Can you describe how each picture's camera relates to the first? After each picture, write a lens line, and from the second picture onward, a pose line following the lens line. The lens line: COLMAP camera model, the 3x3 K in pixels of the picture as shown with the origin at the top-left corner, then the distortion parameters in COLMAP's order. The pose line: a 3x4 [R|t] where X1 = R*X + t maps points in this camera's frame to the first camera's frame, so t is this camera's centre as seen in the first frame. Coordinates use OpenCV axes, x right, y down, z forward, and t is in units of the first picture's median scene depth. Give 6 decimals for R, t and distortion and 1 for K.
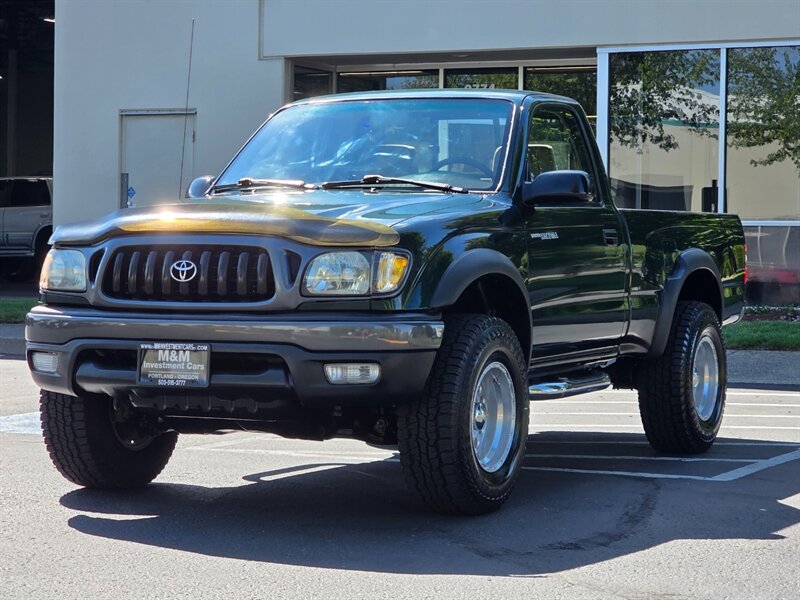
lens RADIAL K [[1879.5, 0, 400.0], [0, 1879.5, 300.0], [0, 0, 1]] dist [-0.371749, 6.258202]
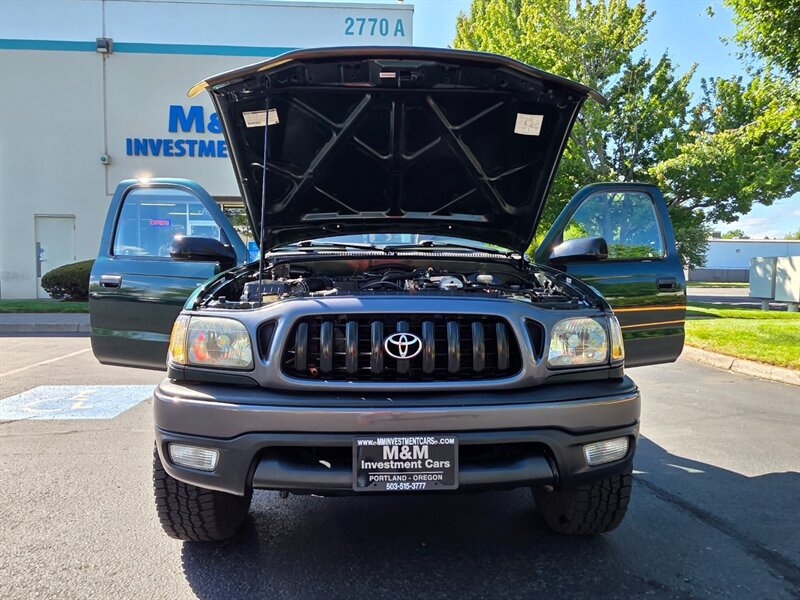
lens RADIAL K [[535.8, 0, 399.7], [0, 535.8, 302.8], [0, 0, 1]] dist [-0.002752, 0.000636]
pose [[0.884688, -0.029275, 0.465263, -0.228456], [0.013914, 0.999240, 0.036417, -0.043588], [-0.465975, -0.025745, 0.884423, 0.790944]]
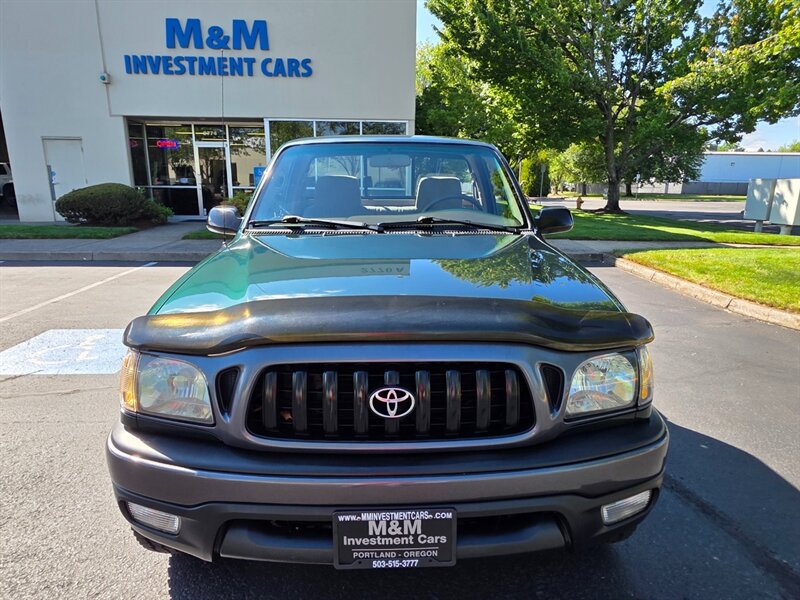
lens RADIAL K [[496.3, 0, 402.2], [0, 496.3, 306.9], [0, 0, 1]] dist [-0.001625, -0.002287]
pose [[0.887575, -0.114943, 0.446093, -0.190257], [0.015687, 0.975351, 0.220102, -0.090372], [-0.460396, -0.188359, 0.867500, 0.848147]]
